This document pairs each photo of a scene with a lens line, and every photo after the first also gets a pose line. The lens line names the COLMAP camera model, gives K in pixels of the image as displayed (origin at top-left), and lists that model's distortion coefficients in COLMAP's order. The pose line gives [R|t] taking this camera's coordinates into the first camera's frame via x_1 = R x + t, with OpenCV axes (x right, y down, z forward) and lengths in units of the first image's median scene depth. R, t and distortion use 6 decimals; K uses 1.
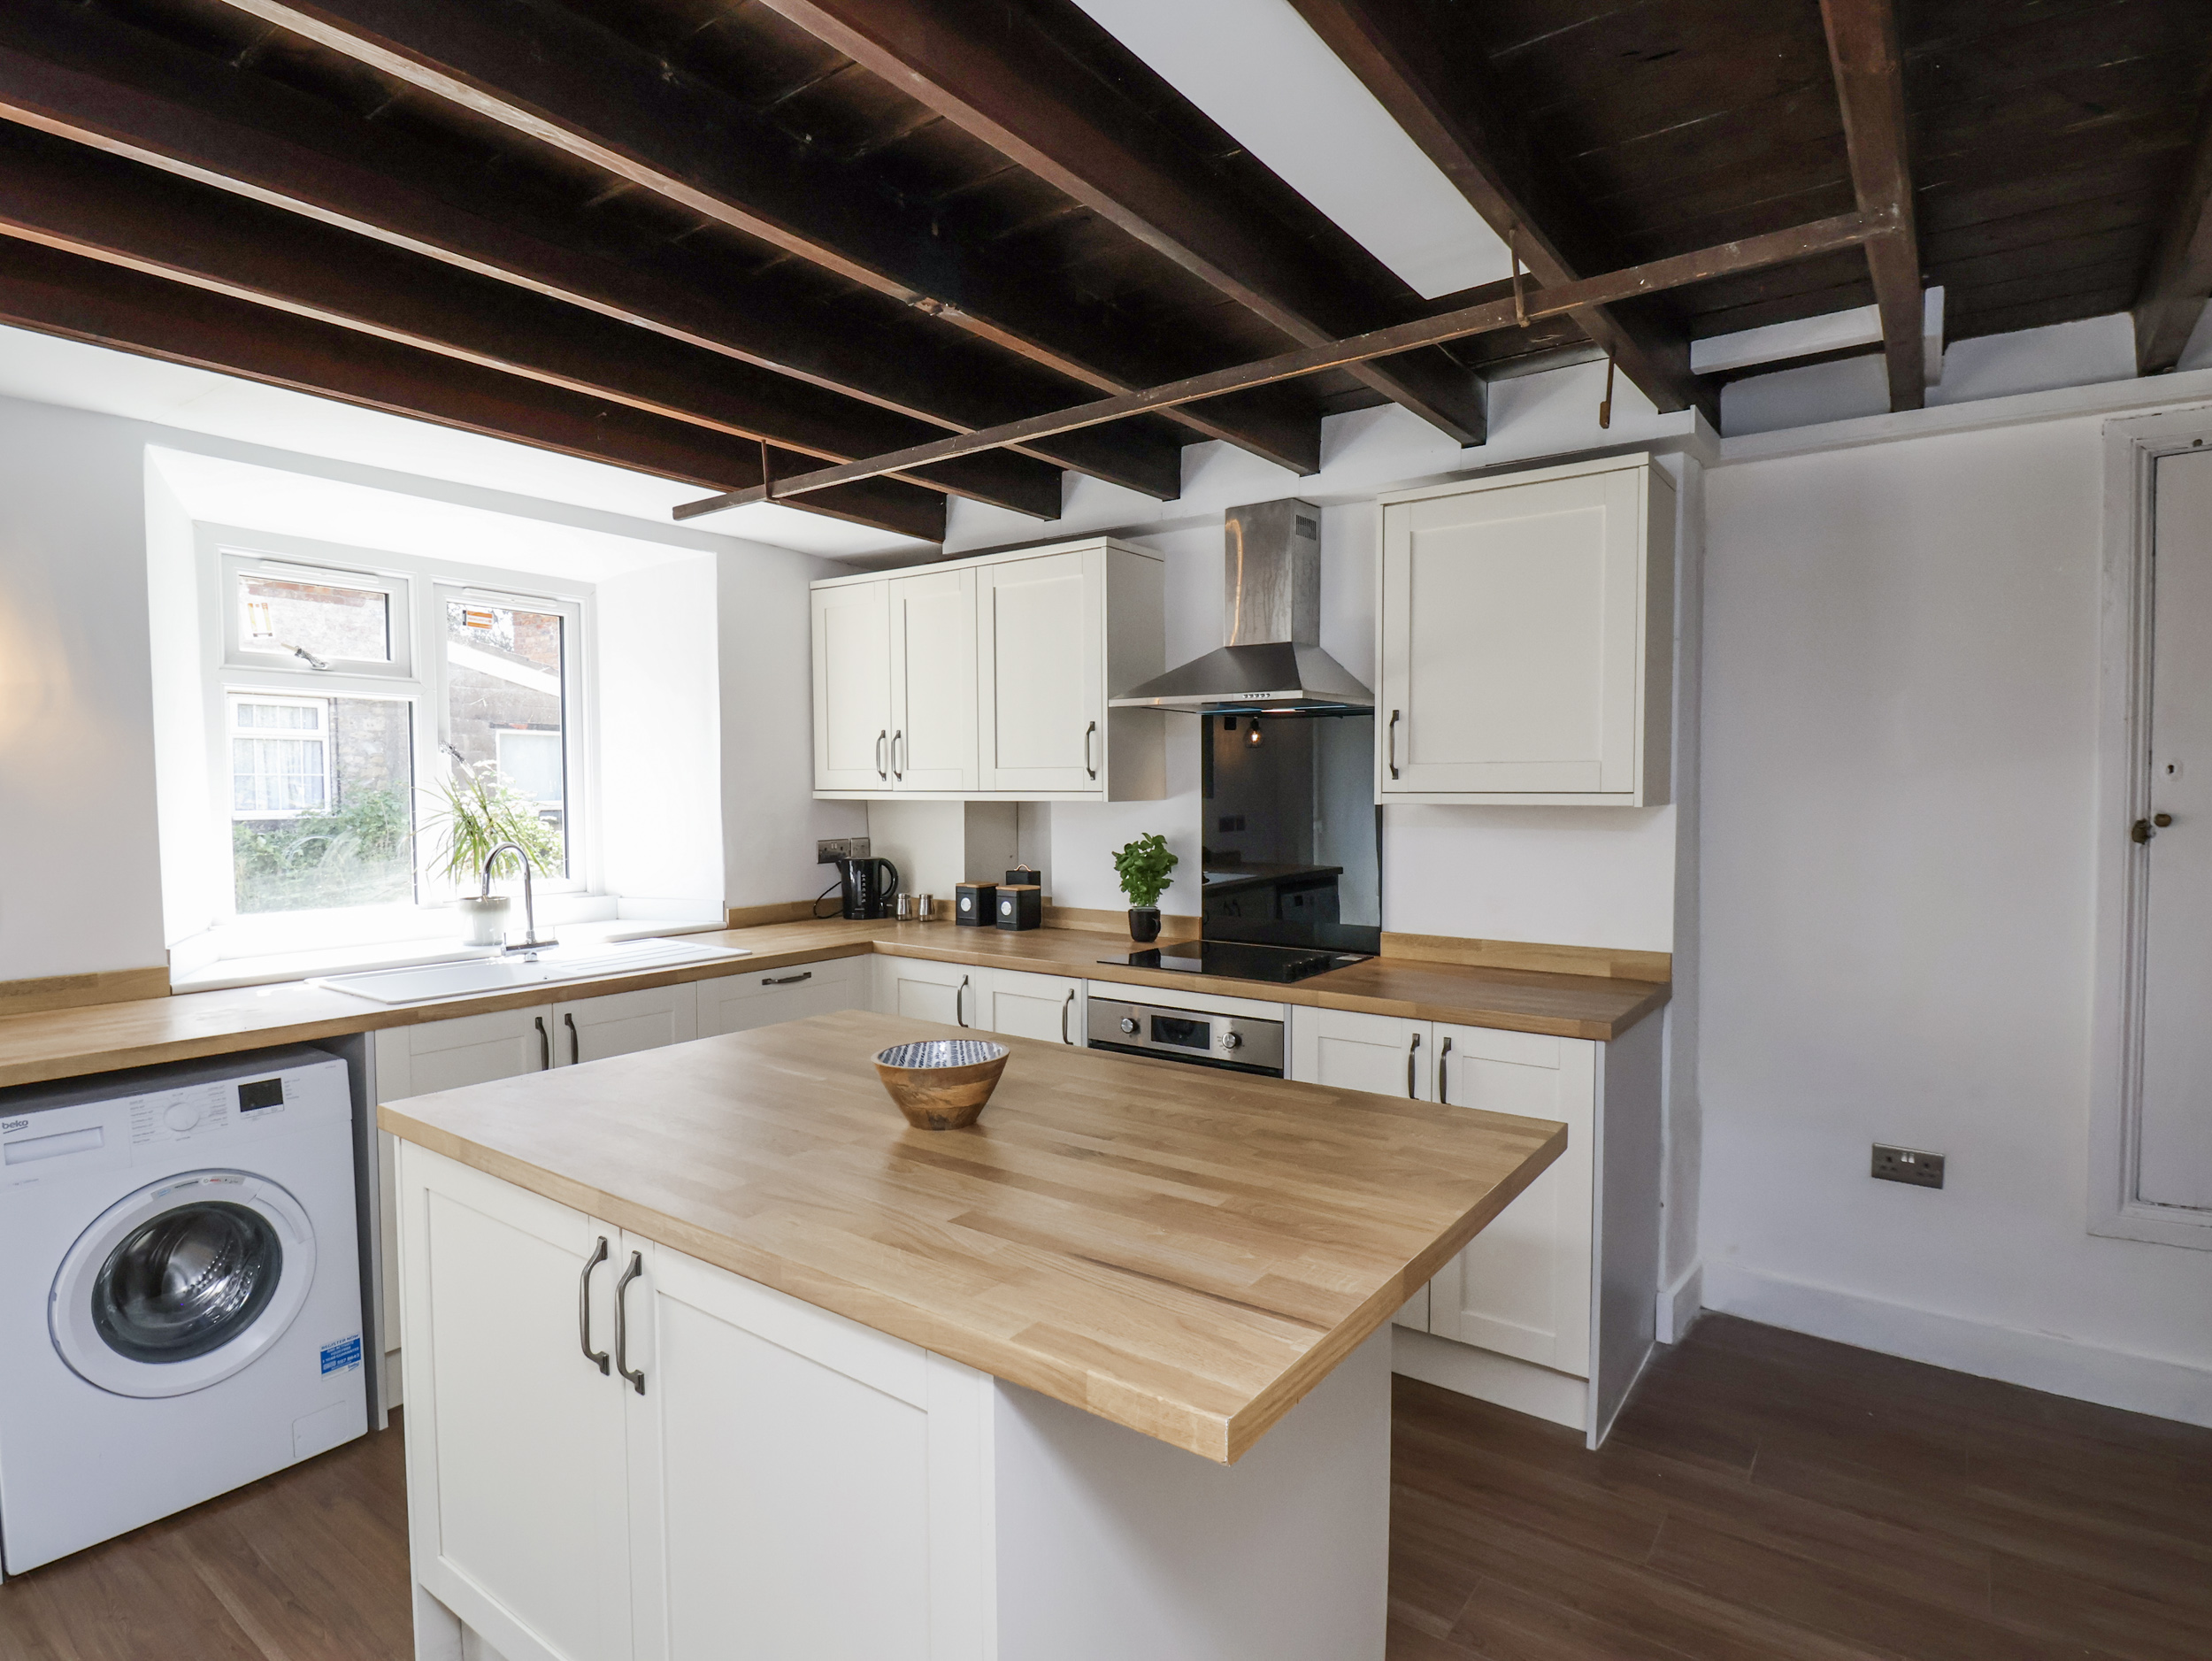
lens RADIAL K [[1167.2, 0, 1117.9], [0, 1167.2, 833.8], [0, 0, 1]] dist [0.003275, -0.015248]
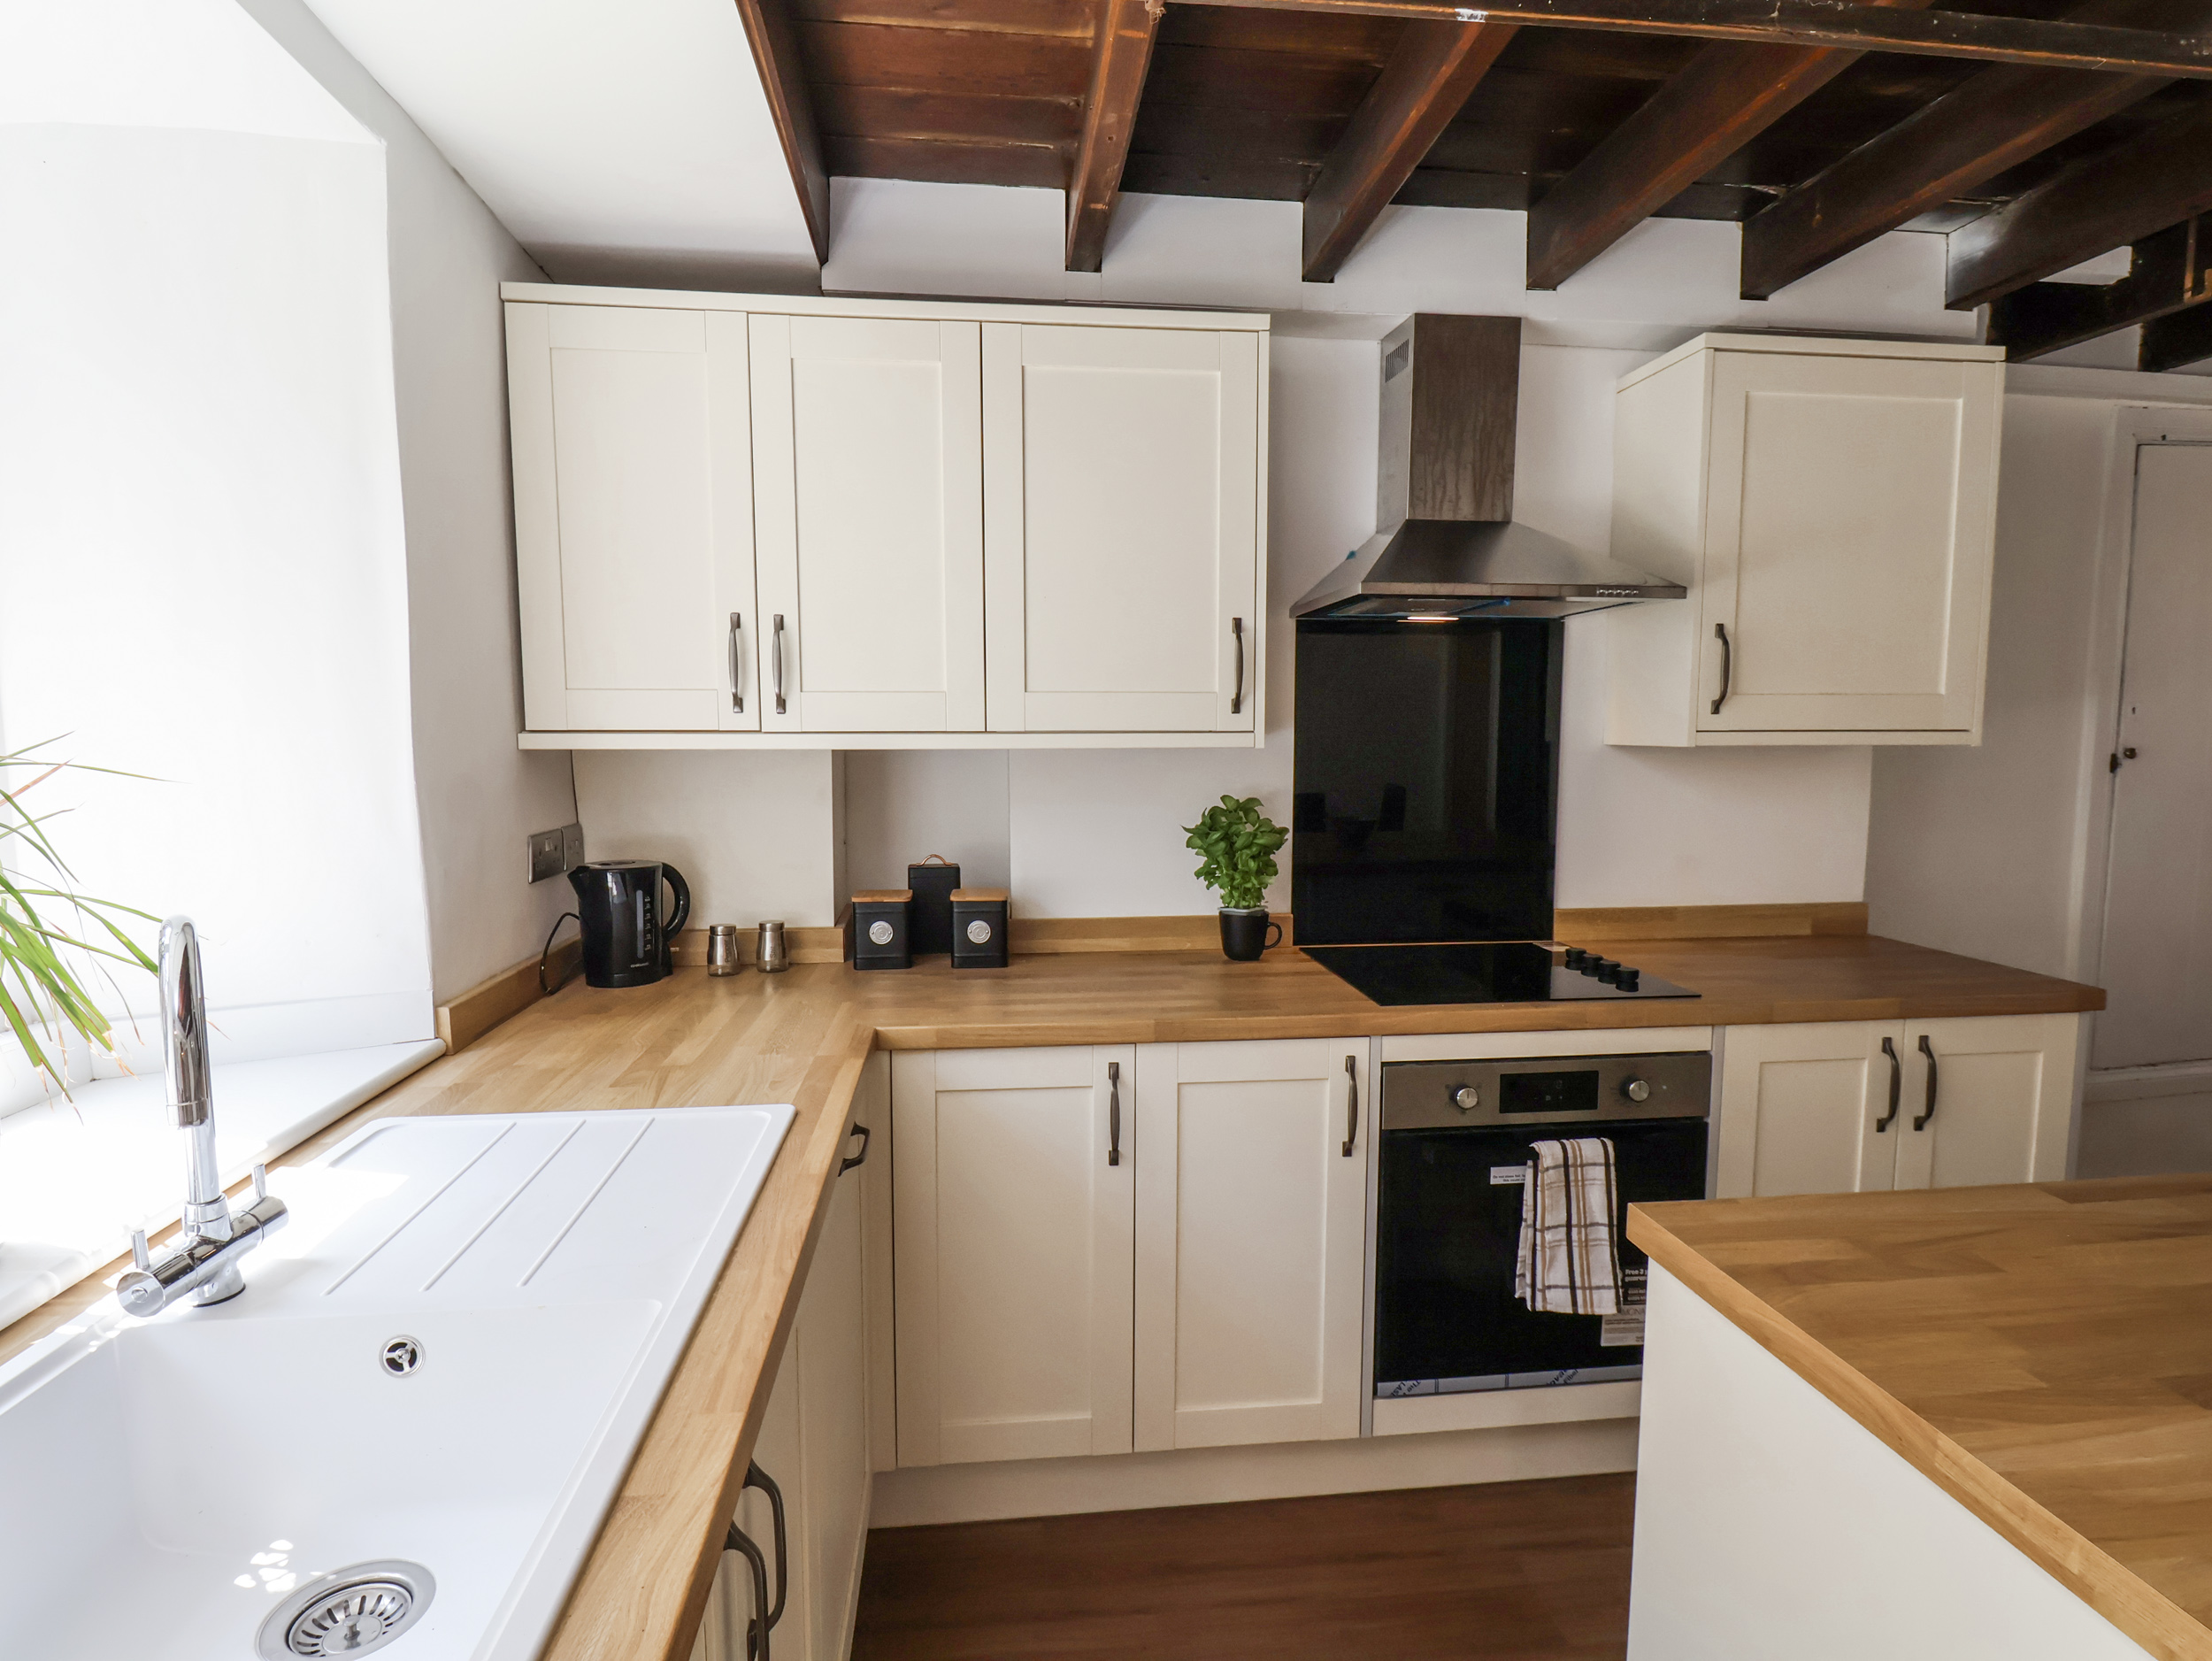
lens RADIAL K [[1167.2, 0, 1117.9], [0, 1167.2, 833.8], [0, 0, 1]] dist [0.003275, -0.015248]
pose [[0.740942, -0.060094, 0.668874, -0.494632], [0.027348, 0.997862, 0.059356, -0.020820], [-0.671011, -0.025687, 0.741002, 0.589284]]
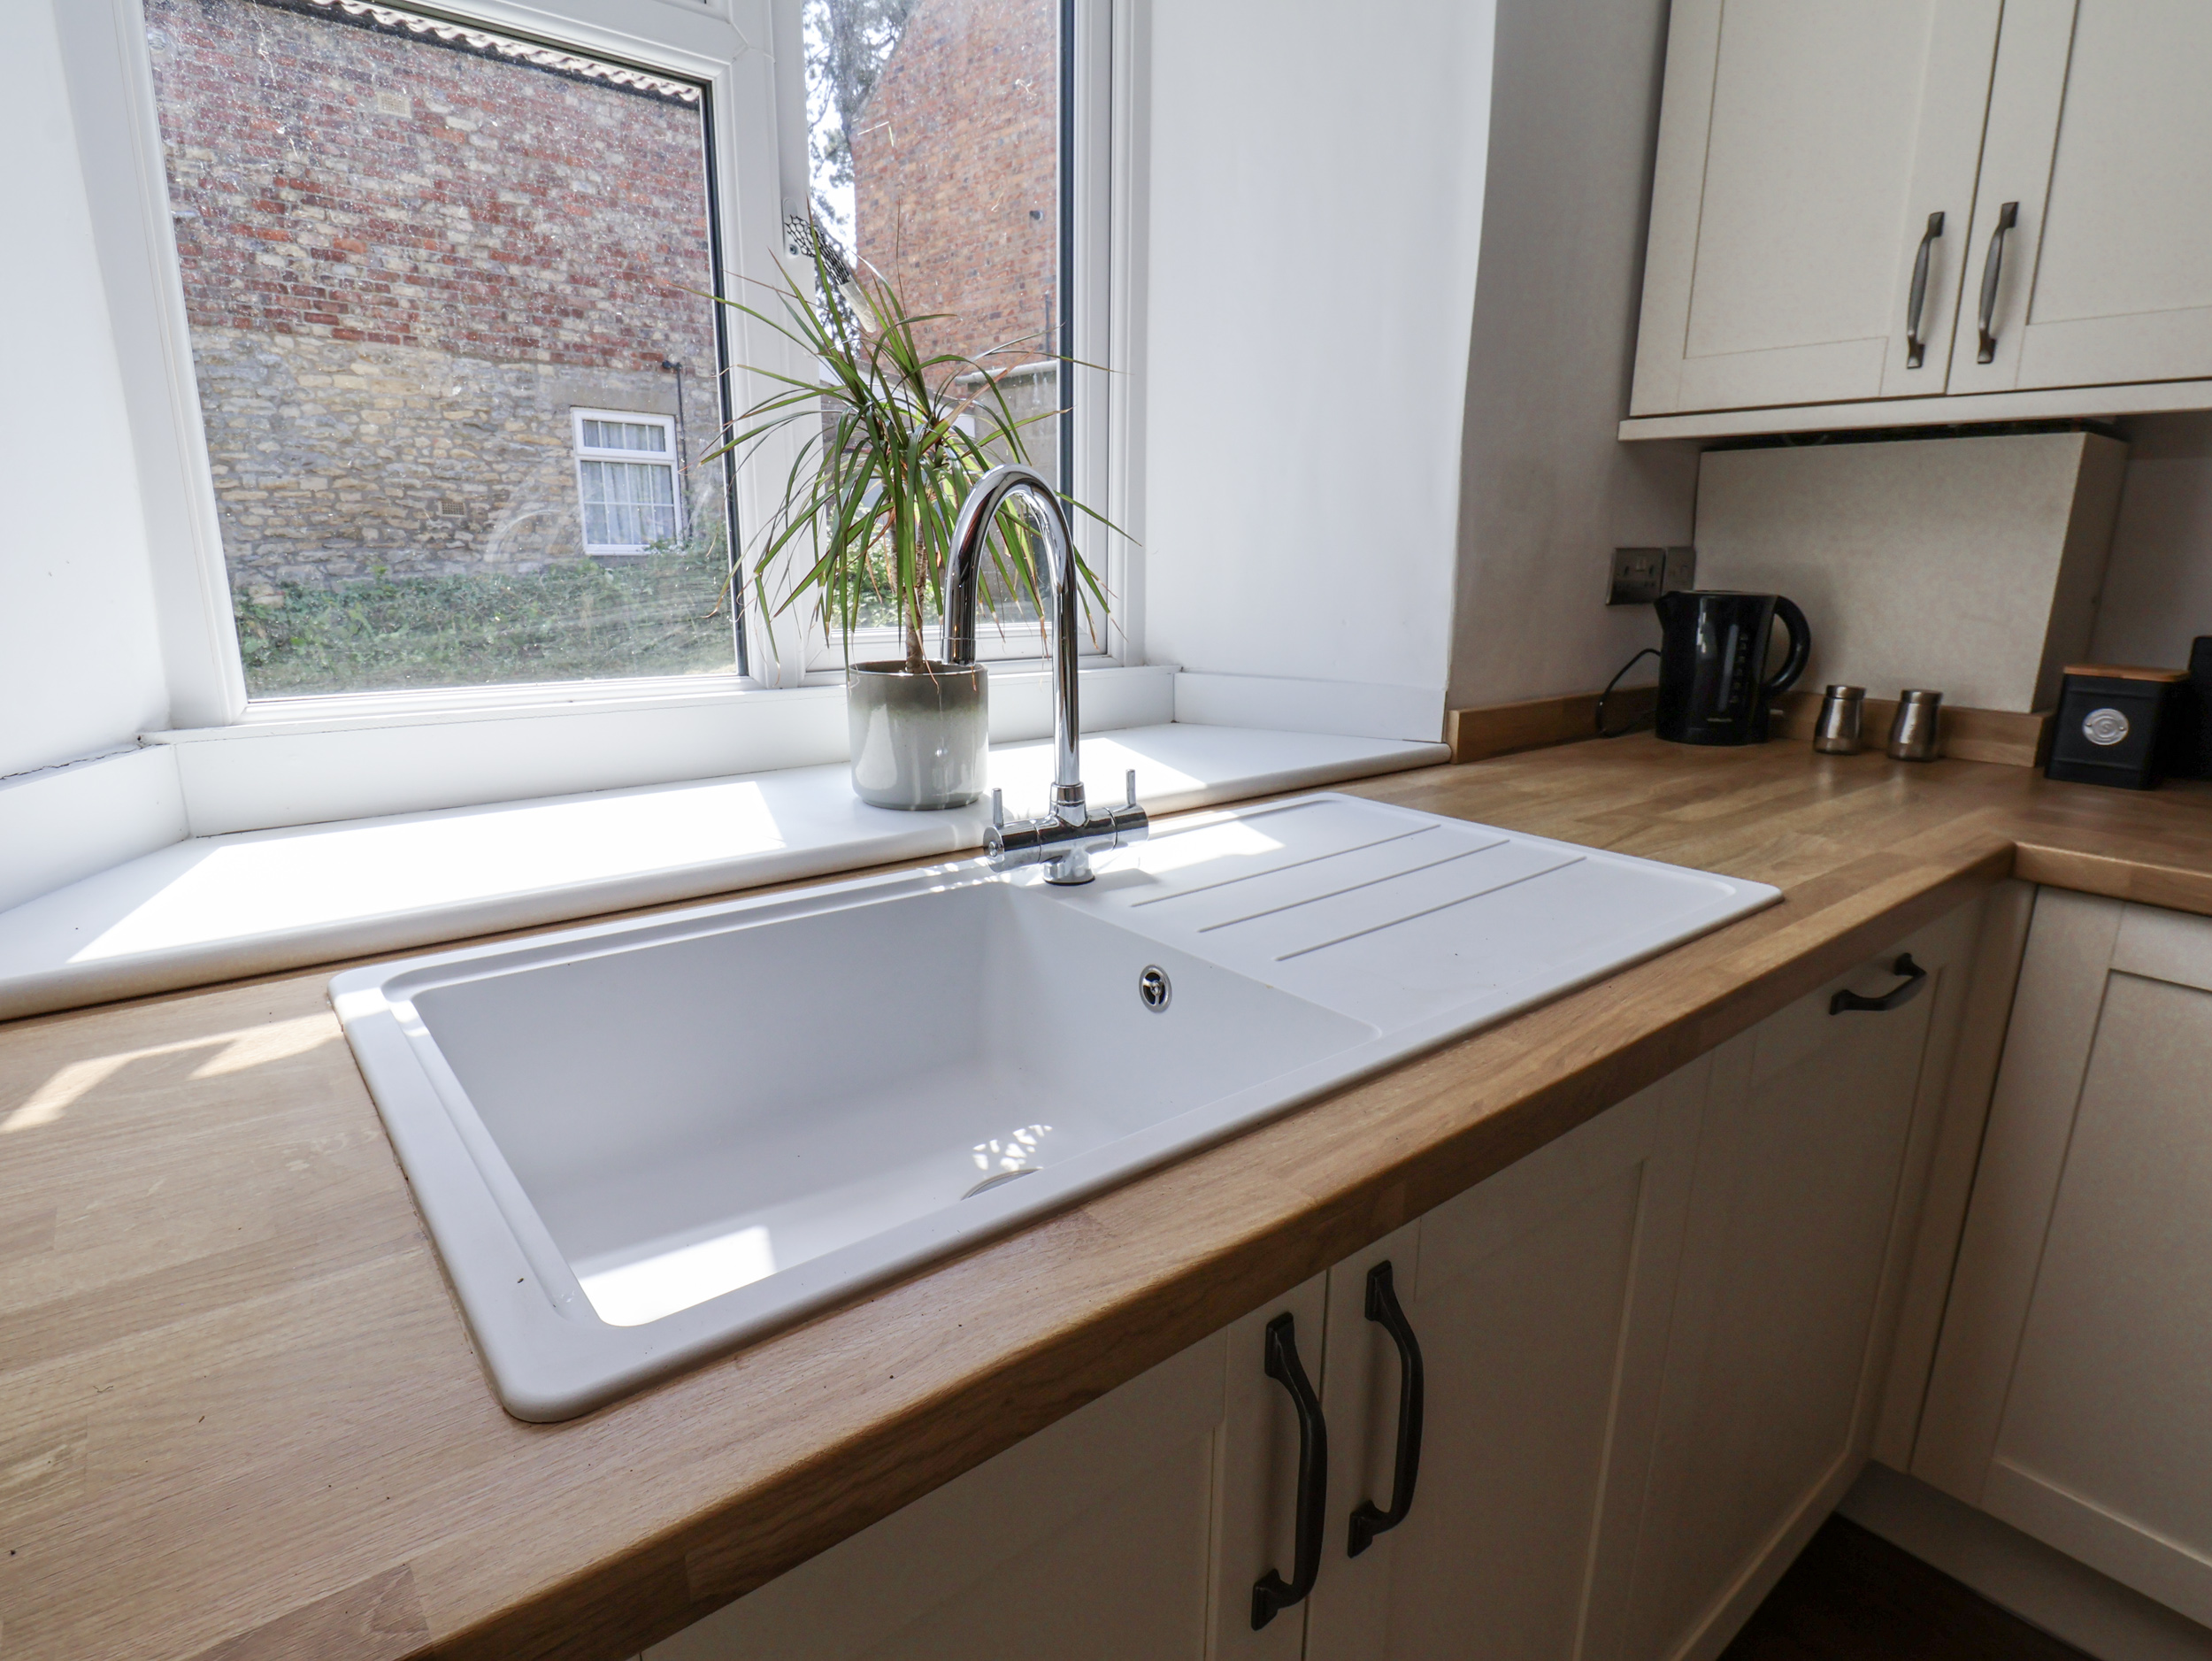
lens RADIAL K [[1167.2, 0, 1117.9], [0, 1167.2, 833.8], [0, 0, 1]] dist [0.003275, -0.015248]
pose [[0.965535, 0.072084, -0.250091, -0.391287], [-0.021388, 0.979607, 0.199780, 0.032647], [0.259392, -0.187546, 0.947387, 0.672816]]
